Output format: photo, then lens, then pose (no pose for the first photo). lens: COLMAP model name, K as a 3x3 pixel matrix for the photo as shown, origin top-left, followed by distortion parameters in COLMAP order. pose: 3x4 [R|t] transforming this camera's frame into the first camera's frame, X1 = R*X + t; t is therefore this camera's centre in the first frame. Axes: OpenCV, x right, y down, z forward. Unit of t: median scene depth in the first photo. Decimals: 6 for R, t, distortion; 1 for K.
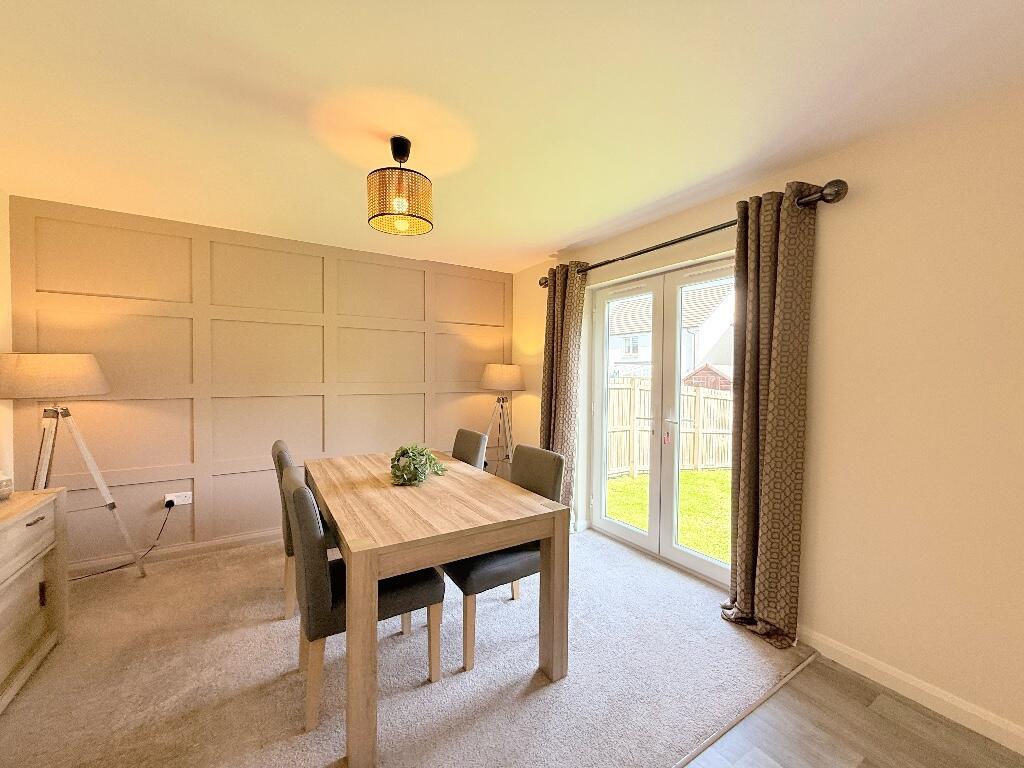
lens RADIAL K [[407.6, 0, 511.7], [0, 407.6, 384.6], [0, 0, 1]] dist [-0.001069, 0.000352]
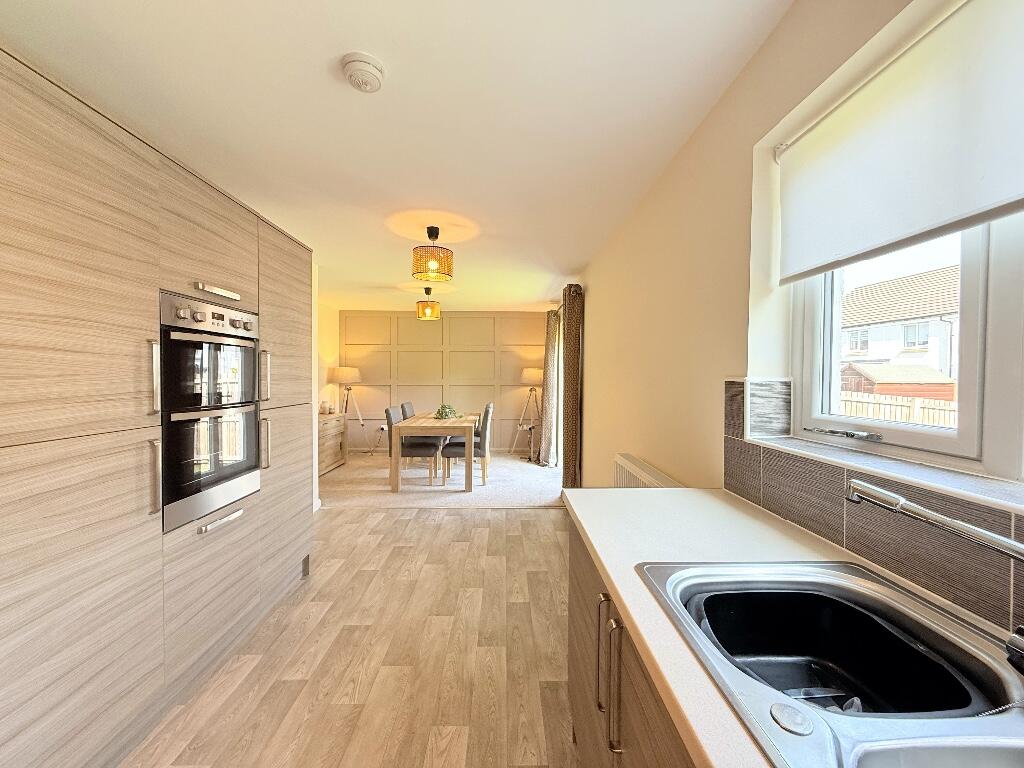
lens RADIAL K [[407.6, 0, 511.7], [0, 407.6, 384.6], [0, 0, 1]] dist [-0.001069, 0.000352]
pose [[0.857758, 0.008670, -0.513981, 1.044508], [-0.011054, 0.999938, -0.001581, 0.025649], [0.513935, 0.007038, 0.857800, -0.670541]]
